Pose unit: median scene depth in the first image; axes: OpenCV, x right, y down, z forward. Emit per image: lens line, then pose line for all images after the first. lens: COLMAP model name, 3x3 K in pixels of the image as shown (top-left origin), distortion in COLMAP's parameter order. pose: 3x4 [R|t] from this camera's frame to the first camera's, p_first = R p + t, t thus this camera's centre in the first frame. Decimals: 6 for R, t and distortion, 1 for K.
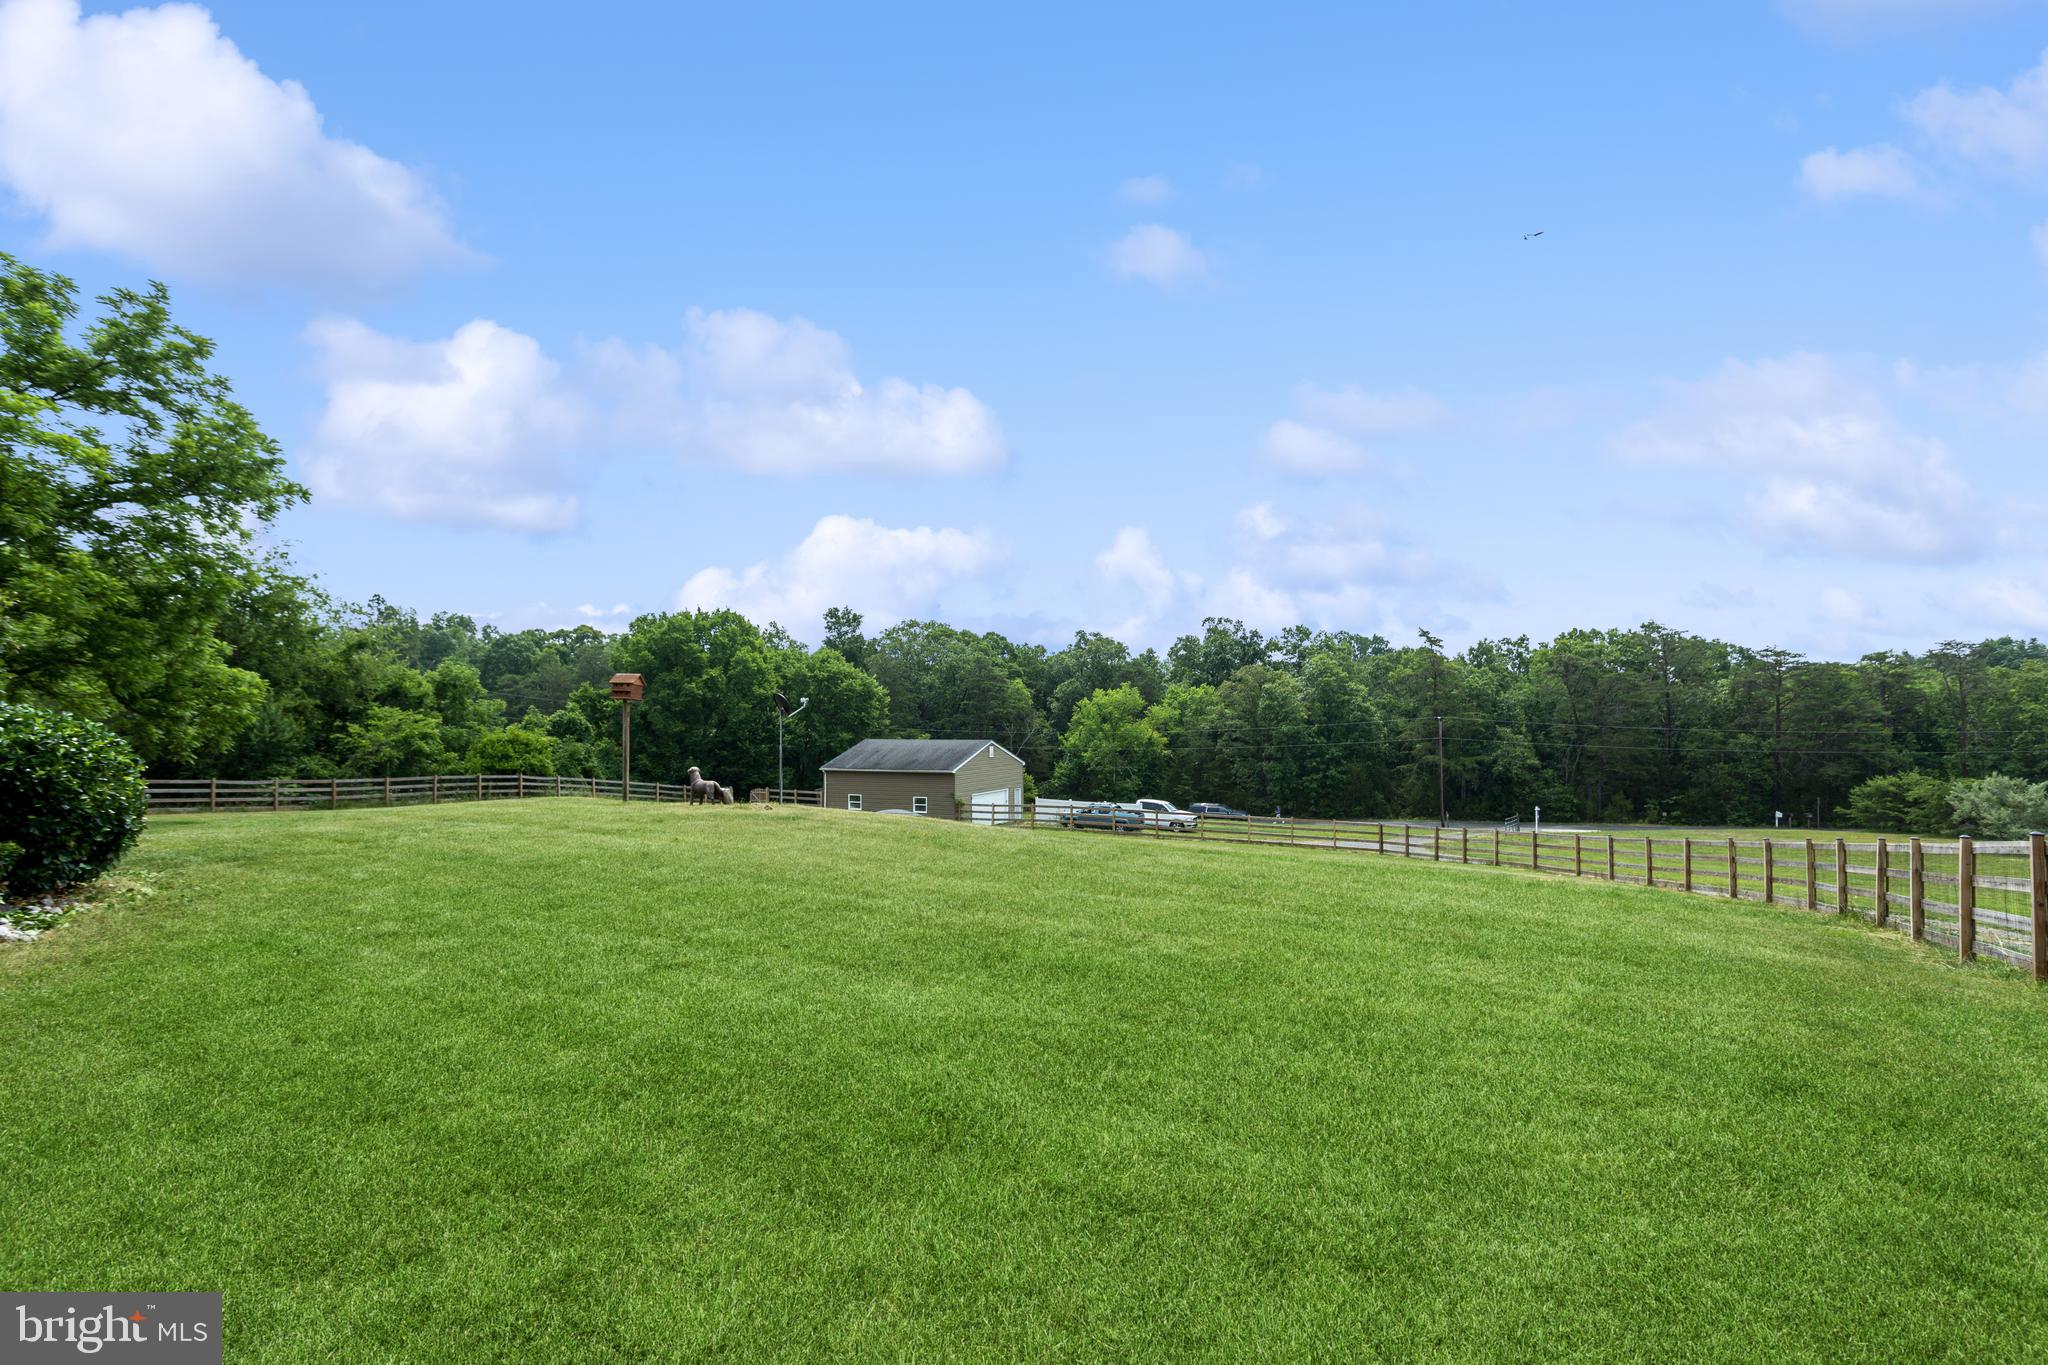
lens RADIAL K [[998.8, 0, 1107.1], [0, 998.8, 721.4], [0, 0, 1]] dist [0.003493, 0.000140]
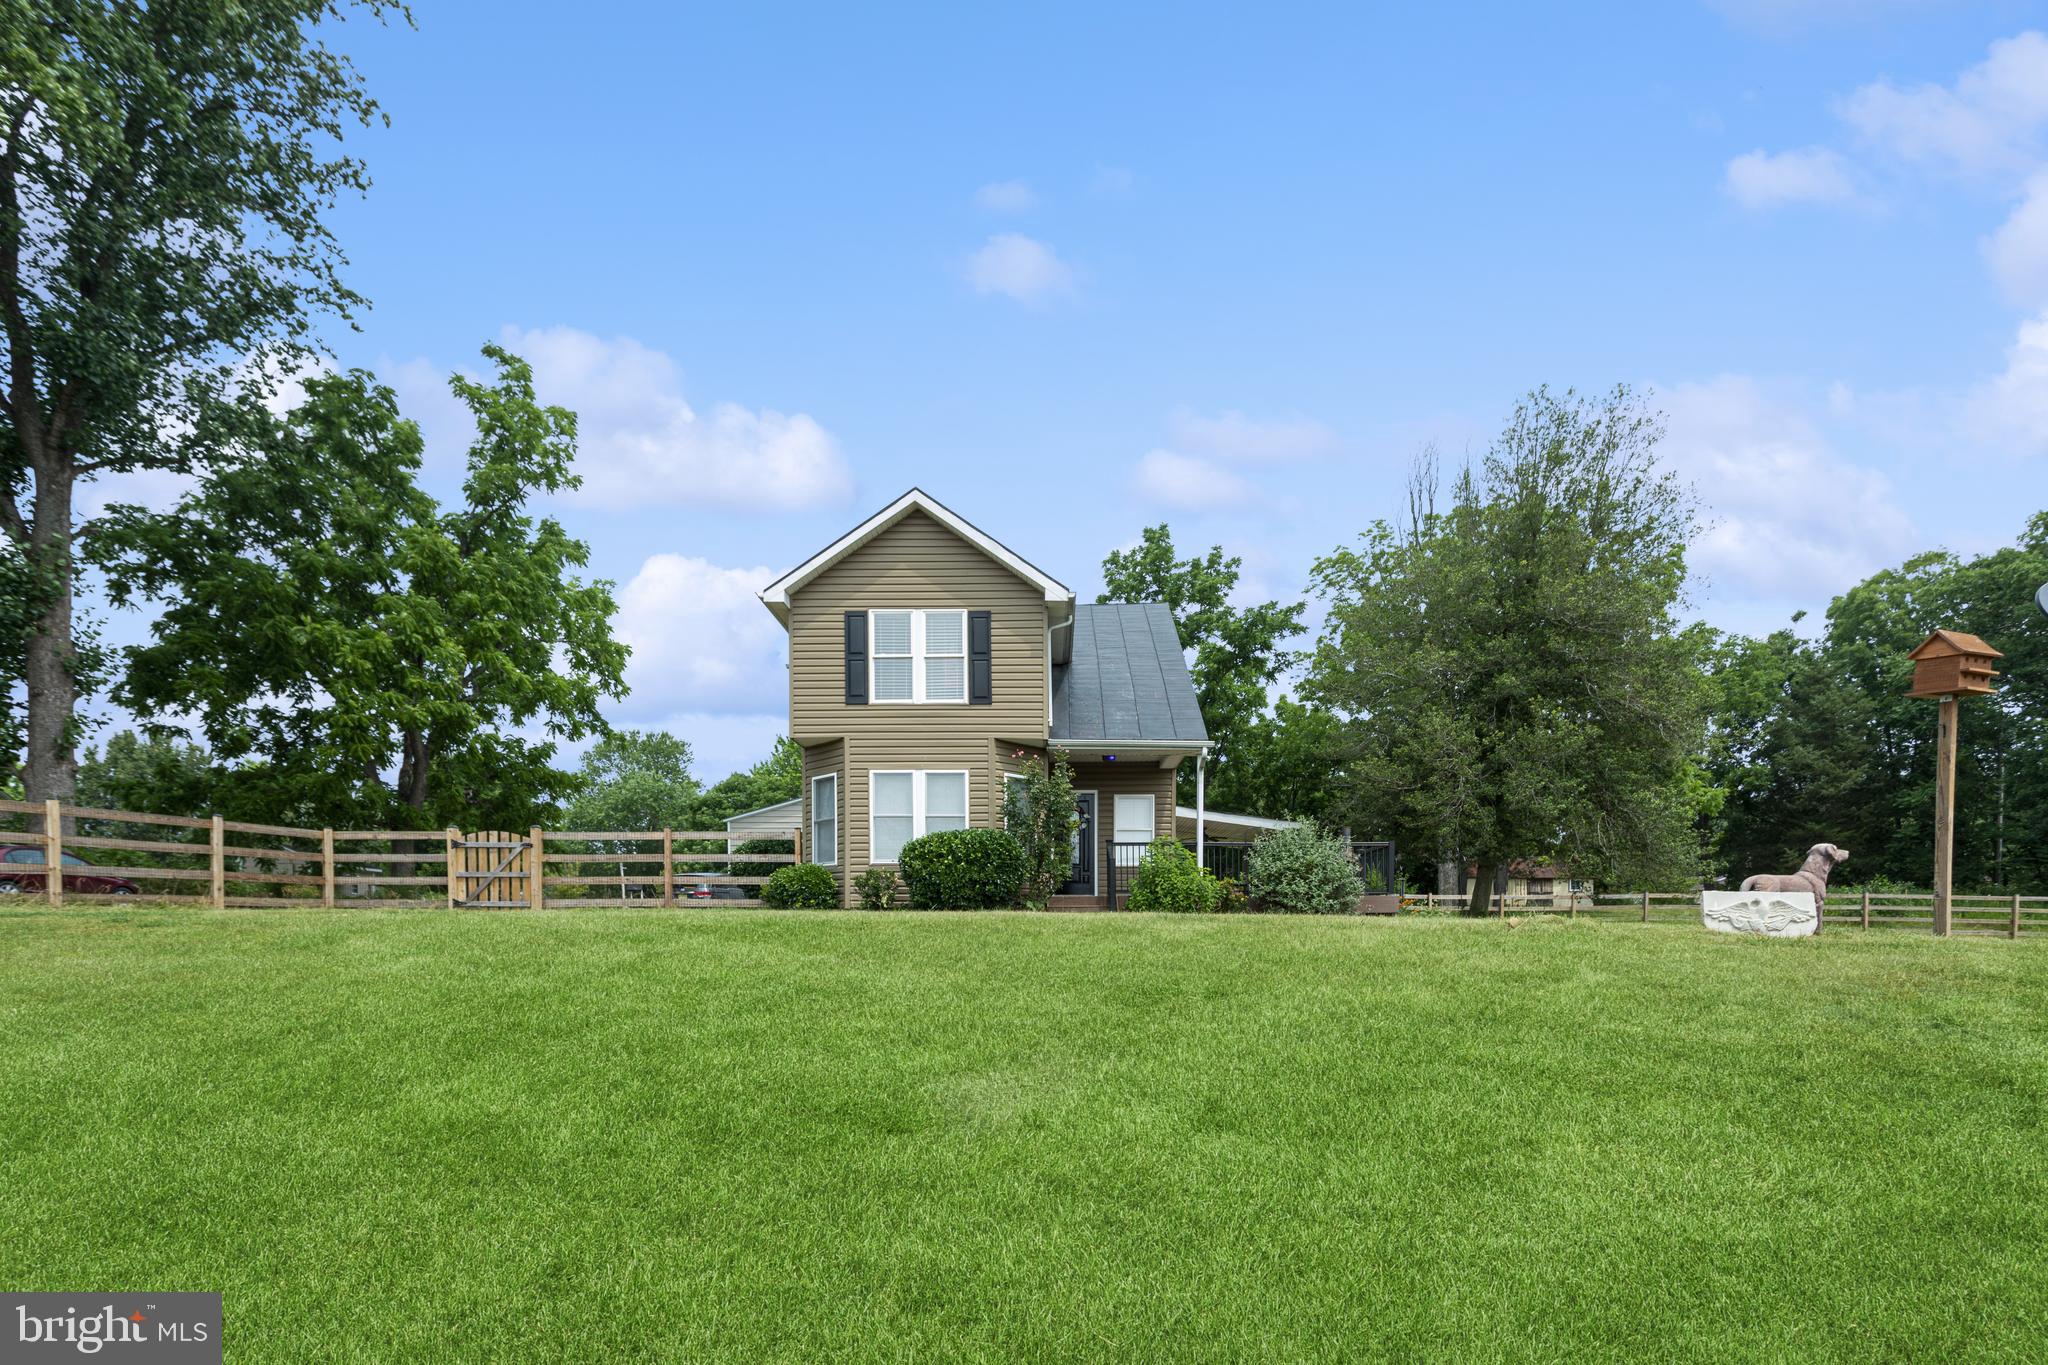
lens RADIAL K [[974.8, 0, 1194.7], [0, 974.8, 659.0], [0, 0, 1]] dist [0.003509, -0.000033]
pose [[1.000000, -0.000250, -0.000560, 0.085224], [0.000251, 0.999999, 0.000970, -0.045119], [0.000560, -0.000971, 0.999999, 0.045384]]
